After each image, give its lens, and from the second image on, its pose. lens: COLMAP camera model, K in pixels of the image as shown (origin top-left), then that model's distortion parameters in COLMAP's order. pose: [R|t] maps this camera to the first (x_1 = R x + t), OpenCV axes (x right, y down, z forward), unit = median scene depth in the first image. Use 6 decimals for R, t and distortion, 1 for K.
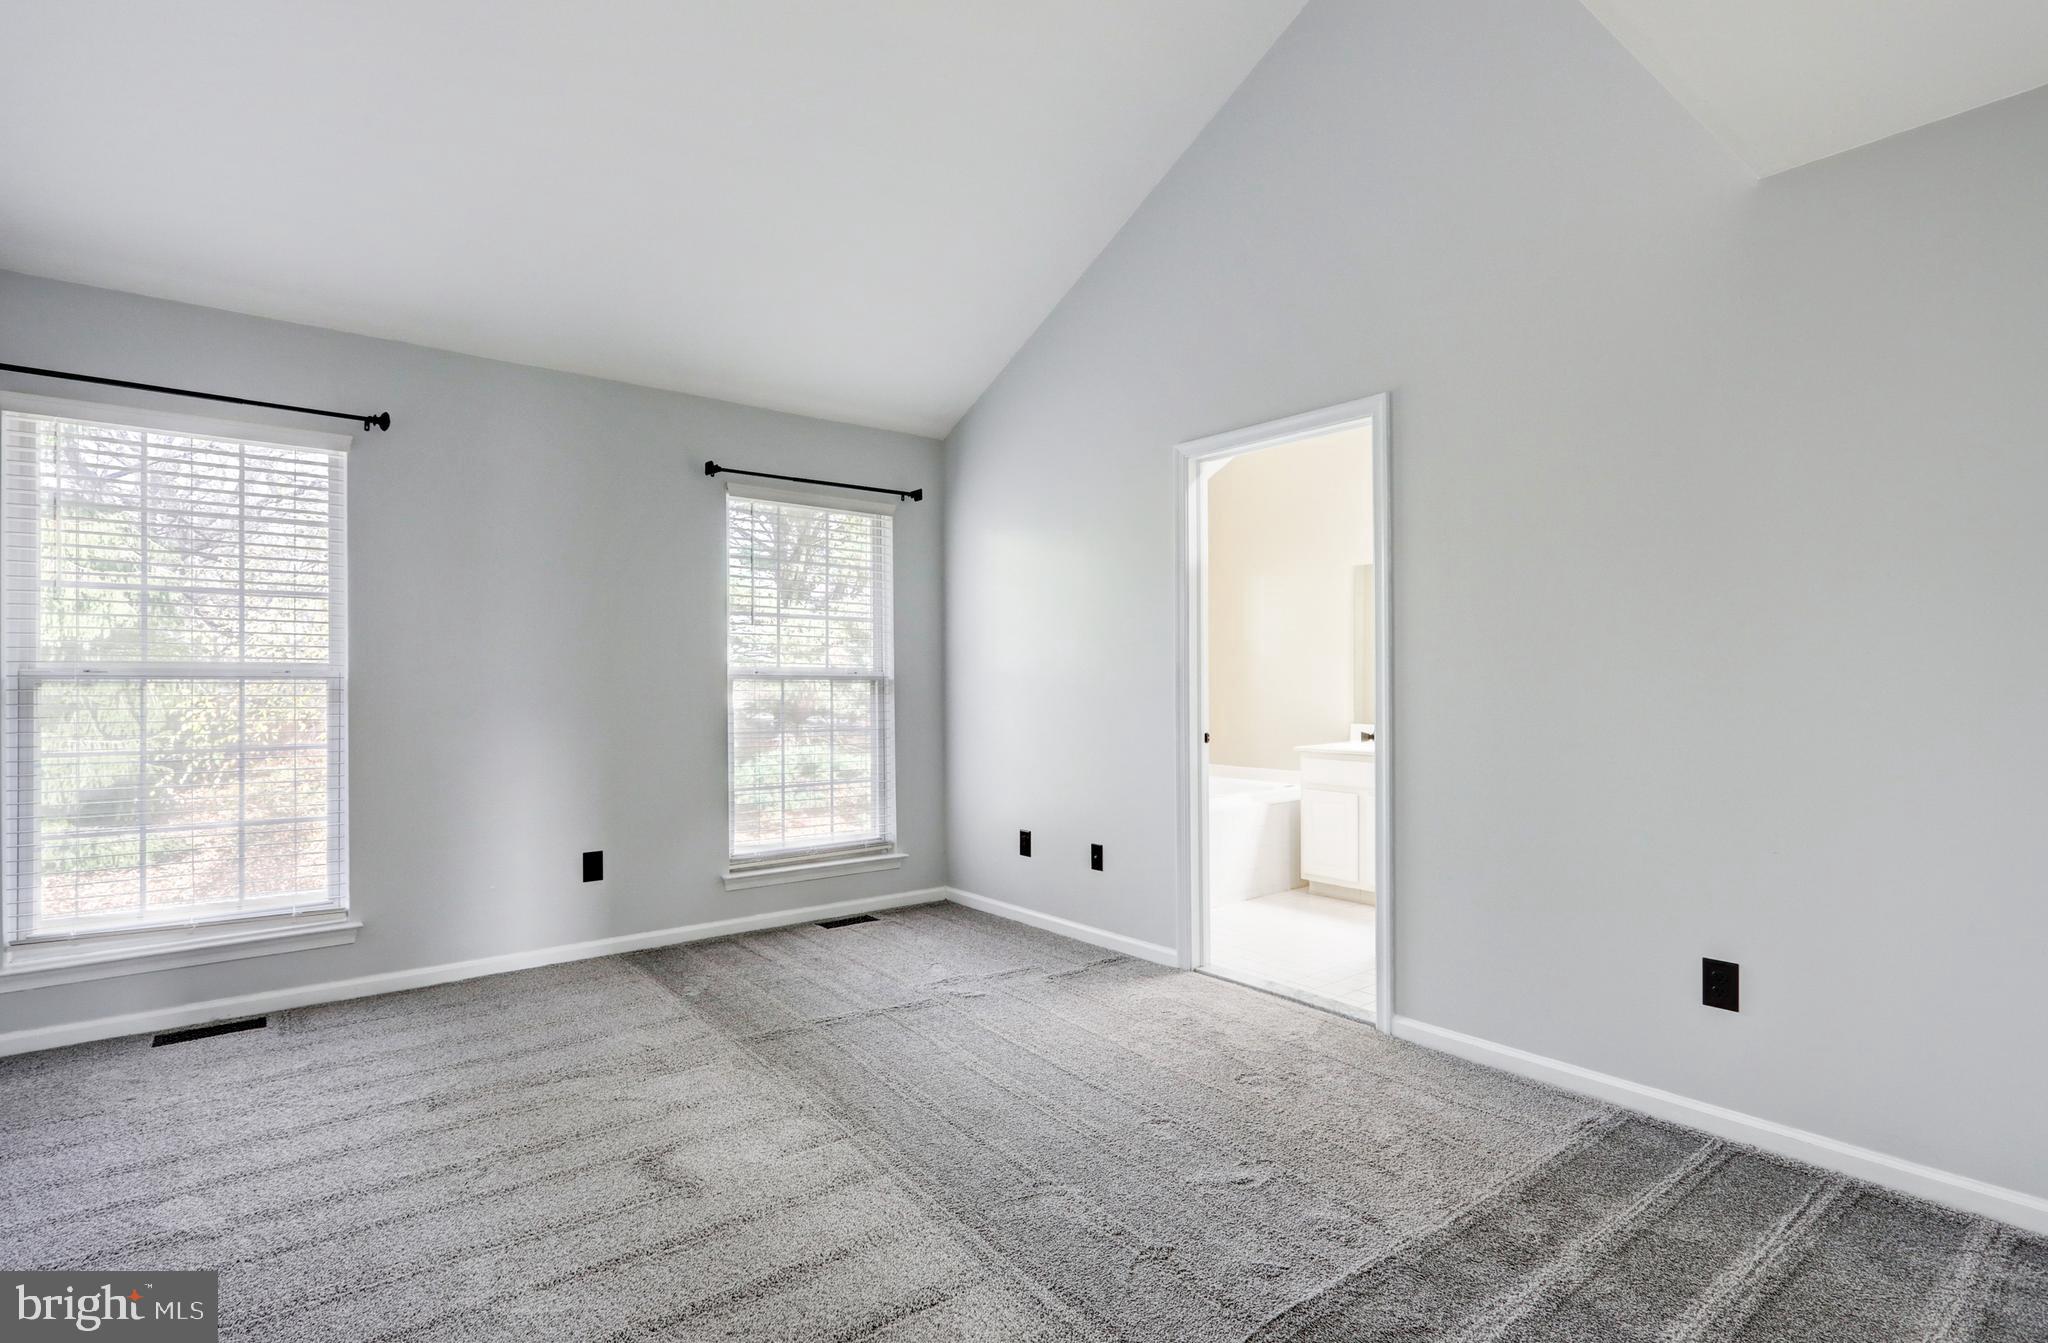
lens RADIAL K [[989.0, 0, 1025.3], [0, 989.0, 677.3], [0, 0, 1]] dist [-0.000622, 0.000737]
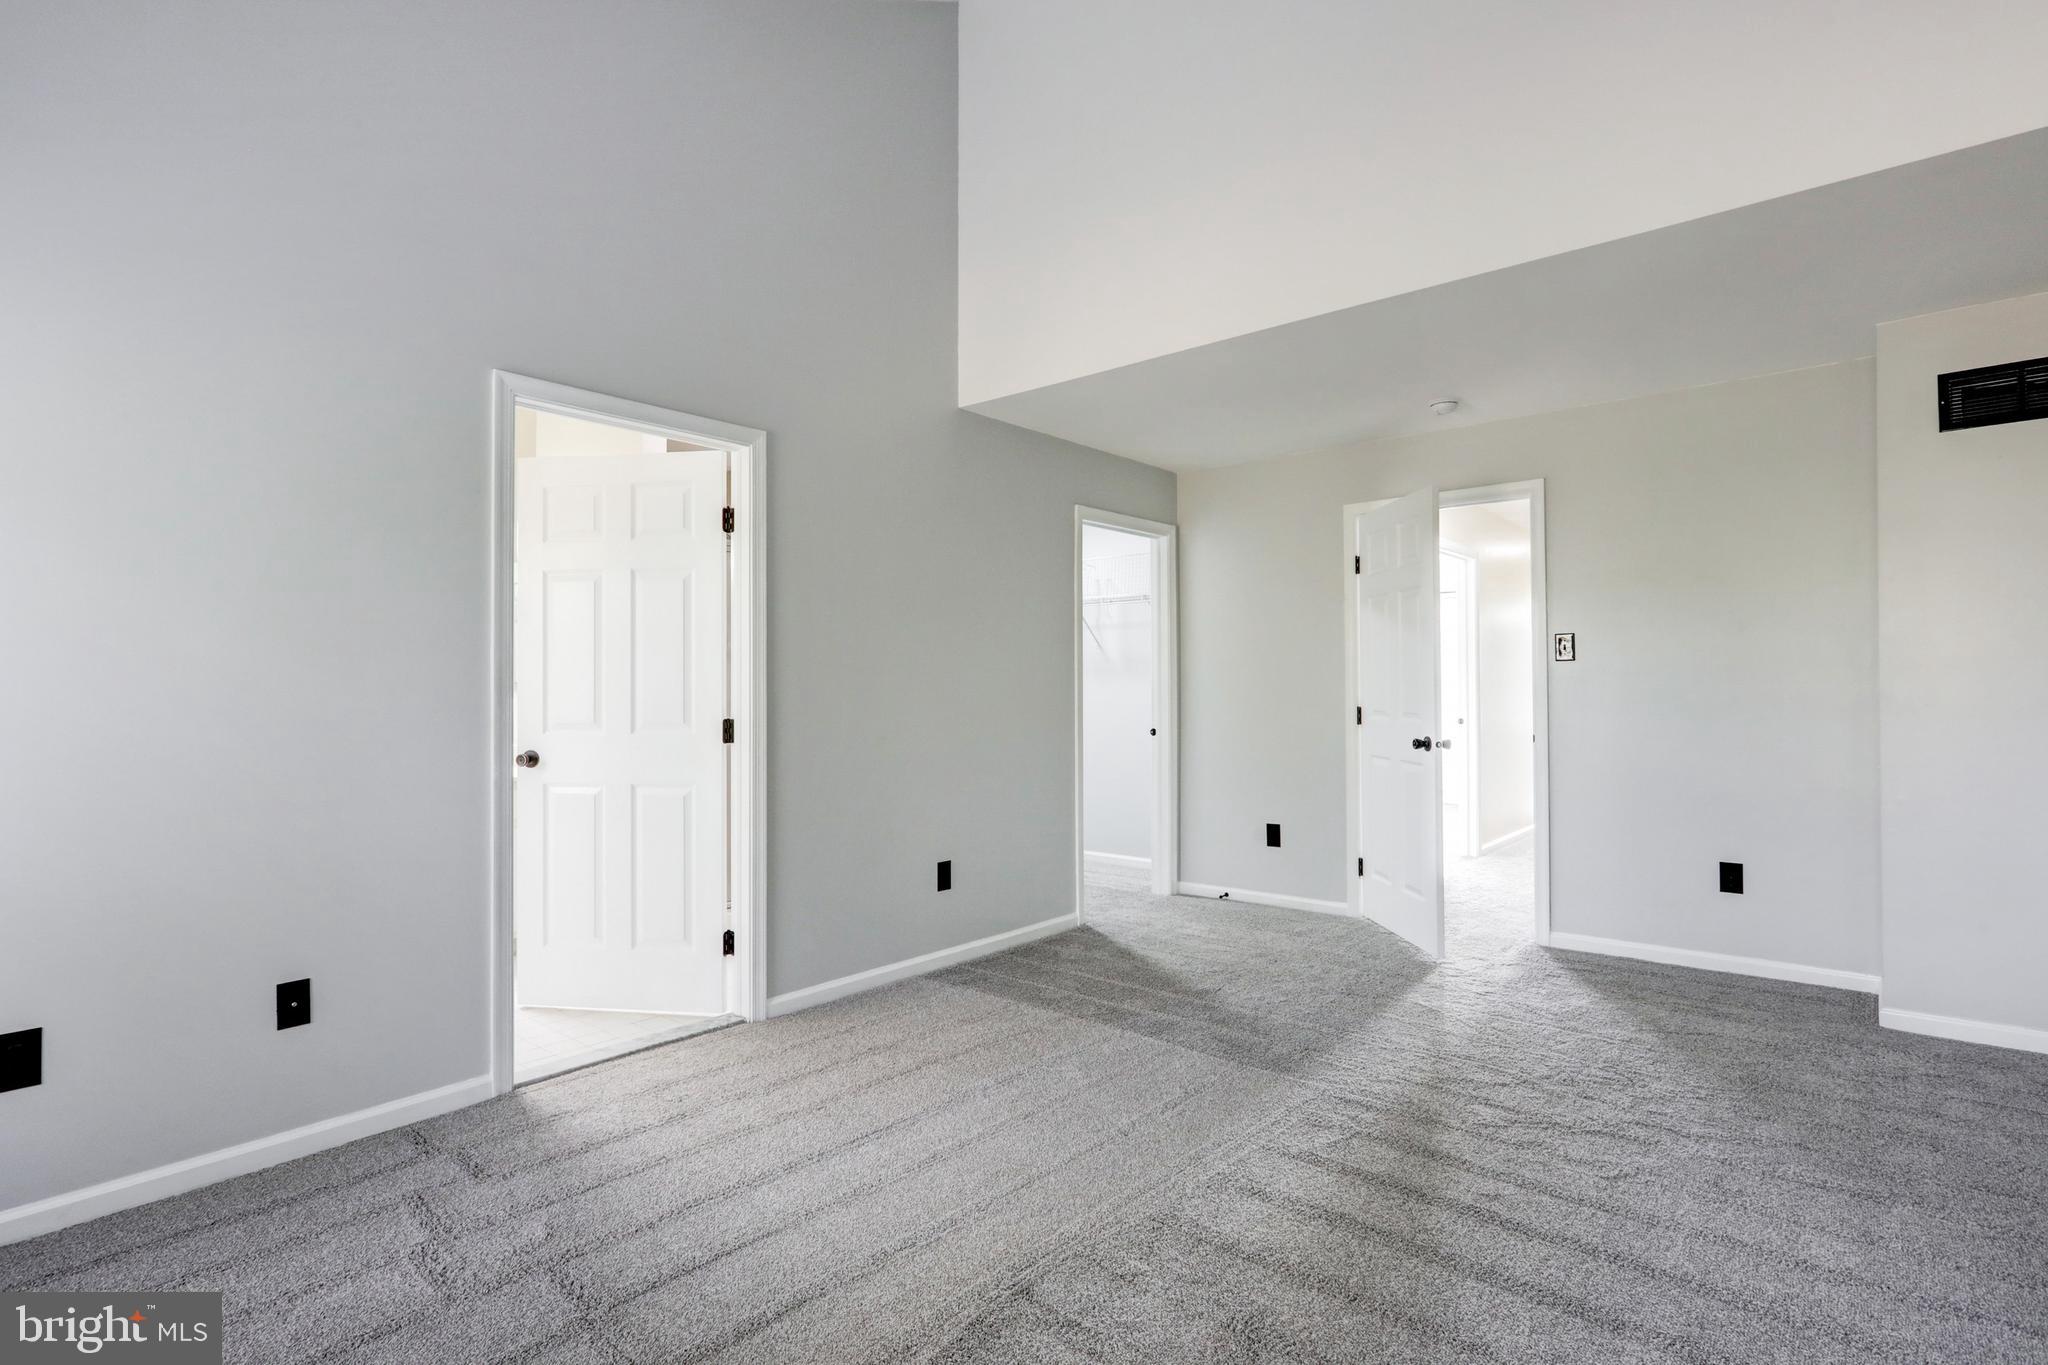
lens RADIAL K [[989.0, 0, 1025.4], [0, 989.0, 684.6], [0, 0, 1]] dist [-0.000622, 0.000737]
pose [[-0.189286, 0.010287, 0.981868, -0.749382], [-0.001958, 0.999939, -0.010853, 0.002656], [-0.981920, -0.003977, -0.189254, 0.909439]]
